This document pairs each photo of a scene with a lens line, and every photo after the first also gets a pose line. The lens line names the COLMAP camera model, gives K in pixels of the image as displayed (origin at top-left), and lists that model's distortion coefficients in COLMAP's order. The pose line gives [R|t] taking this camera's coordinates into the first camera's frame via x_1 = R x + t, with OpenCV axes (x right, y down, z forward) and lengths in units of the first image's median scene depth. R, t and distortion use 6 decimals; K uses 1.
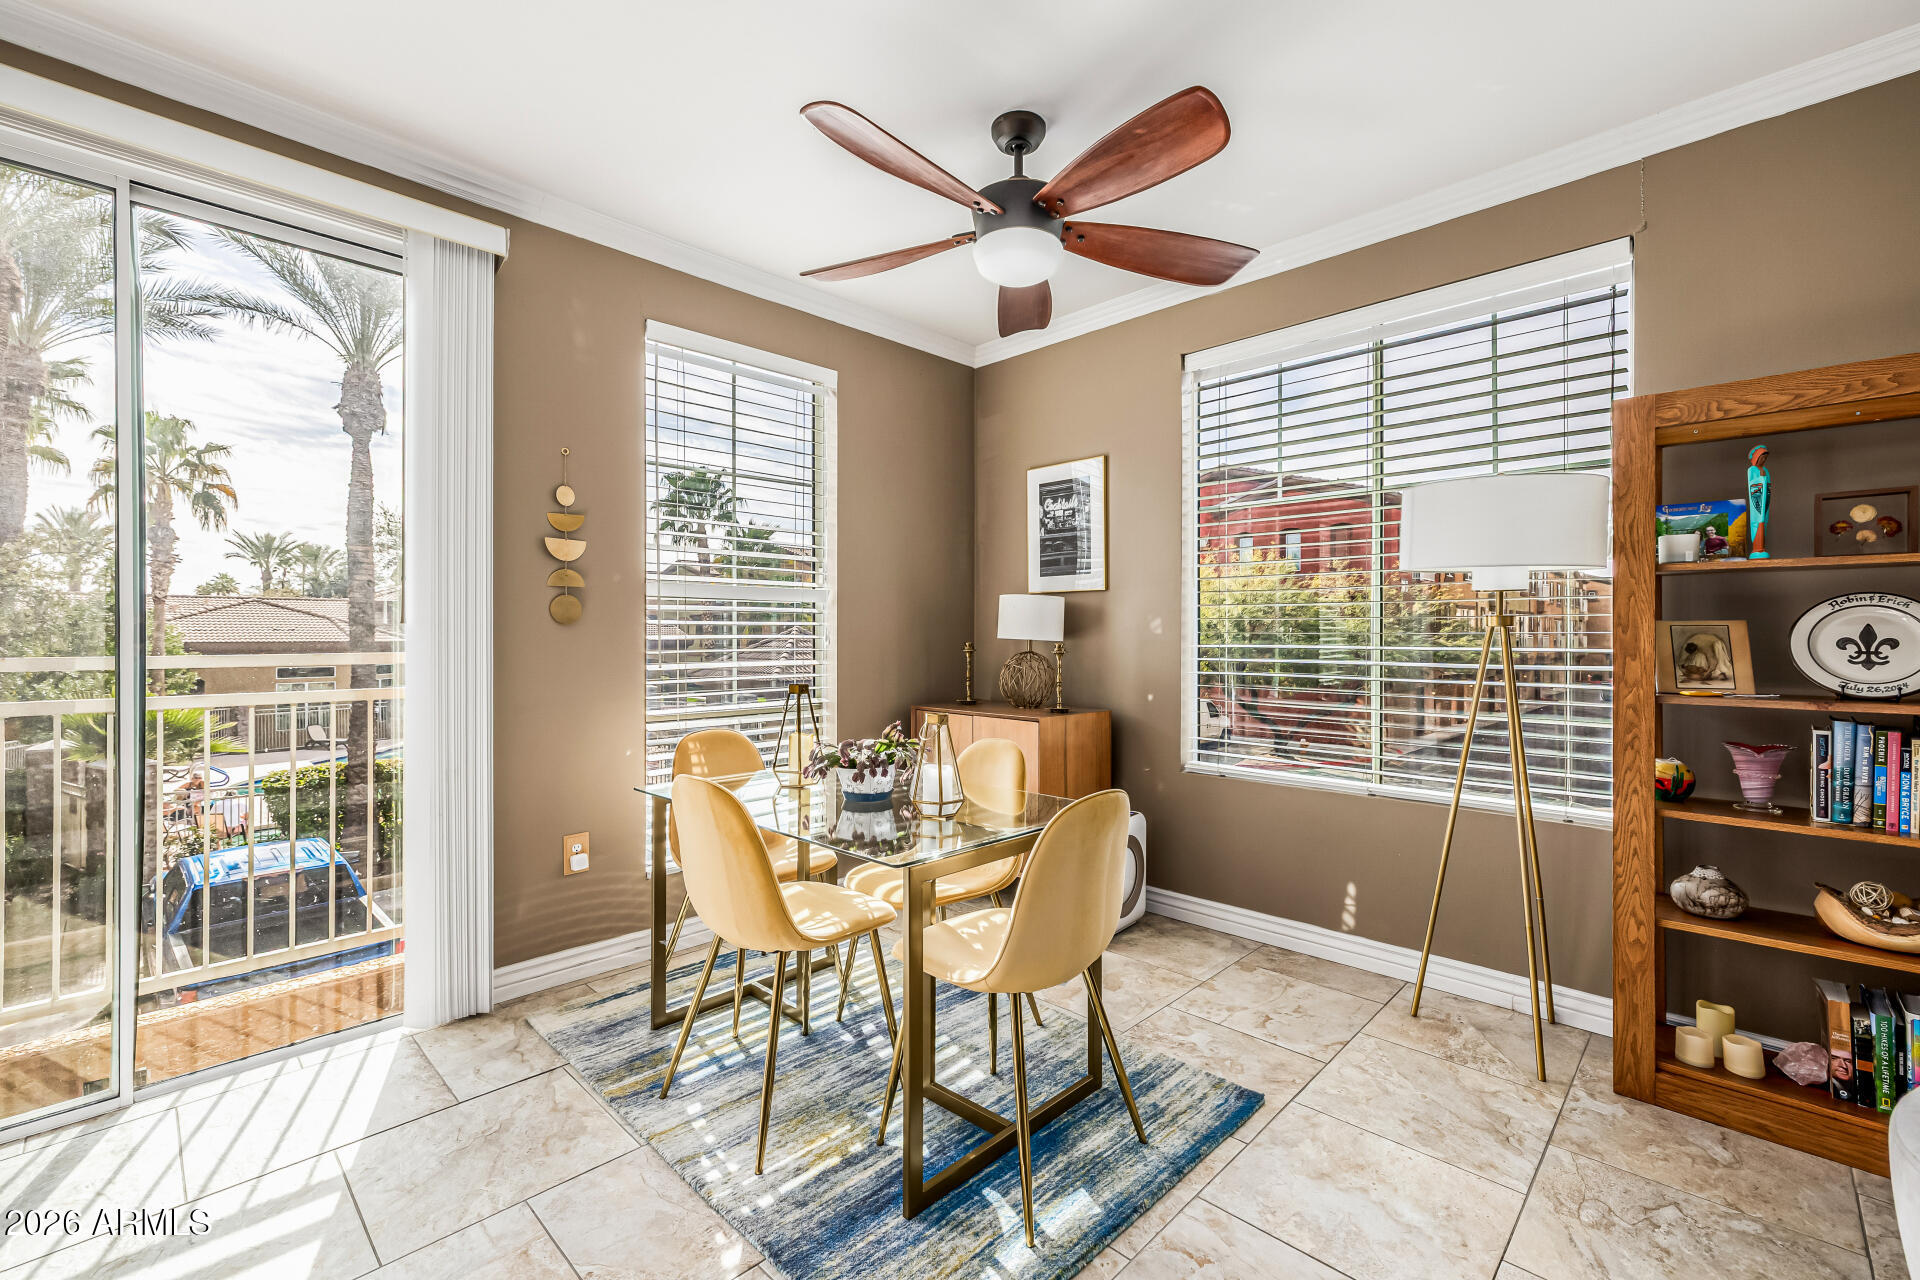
lens RADIAL K [[813.6, 0, 961.5], [0, 813.6, 636.7], [0, 0, 1]] dist [0.000758, 0.000619]
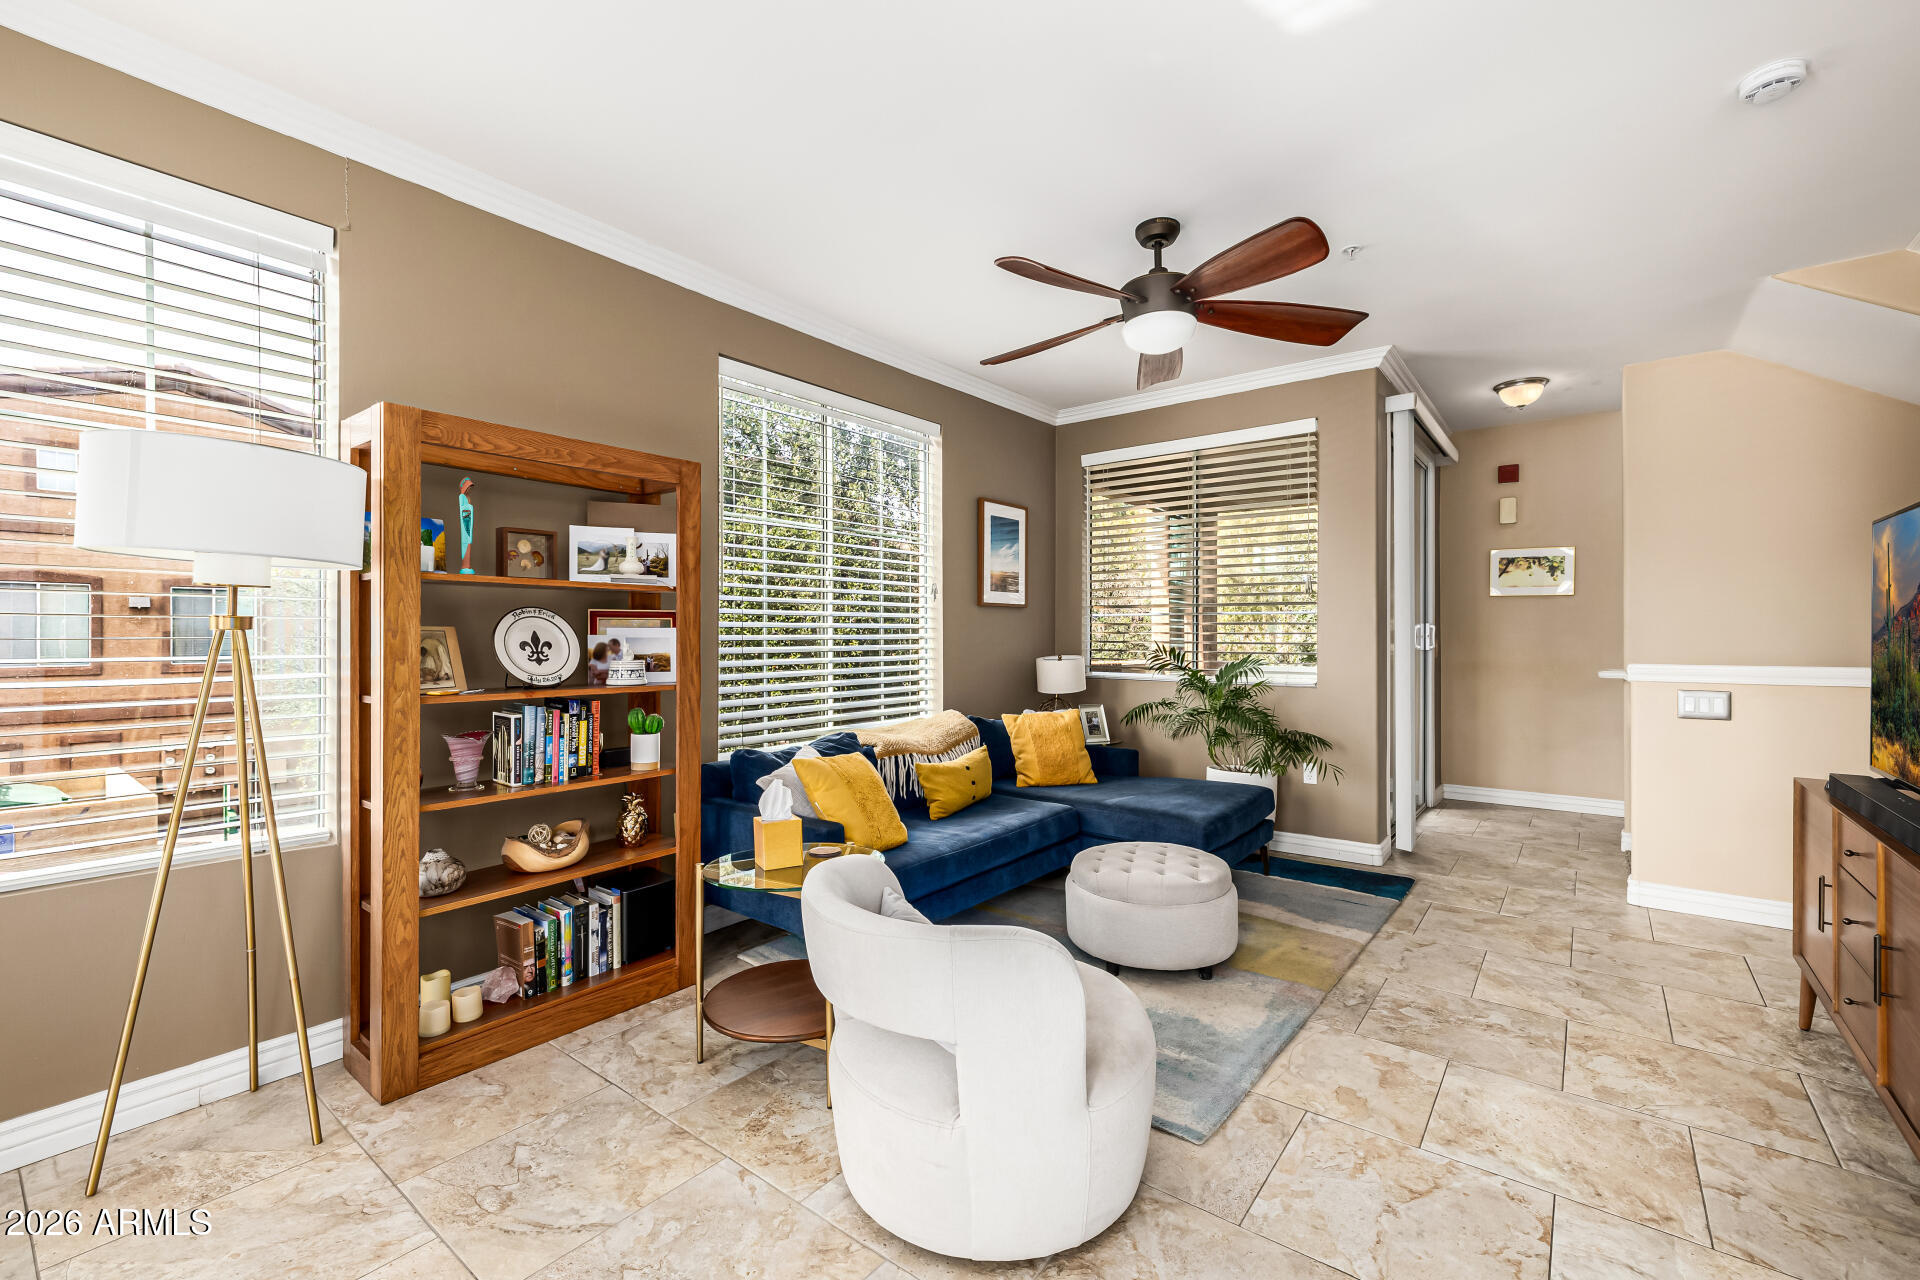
lens RADIAL K [[813.6, 0, 955.2], [0, 813.6, 634.0], [0, 0, 1]] dist [0.000758, 0.000619]
pose [[-0.108954, 0.003891, 0.994039, -0.263983], [0.003821, 0.999987, -0.003495, -0.002891], [-0.994039, 0.003418, -0.108967, 0.437867]]
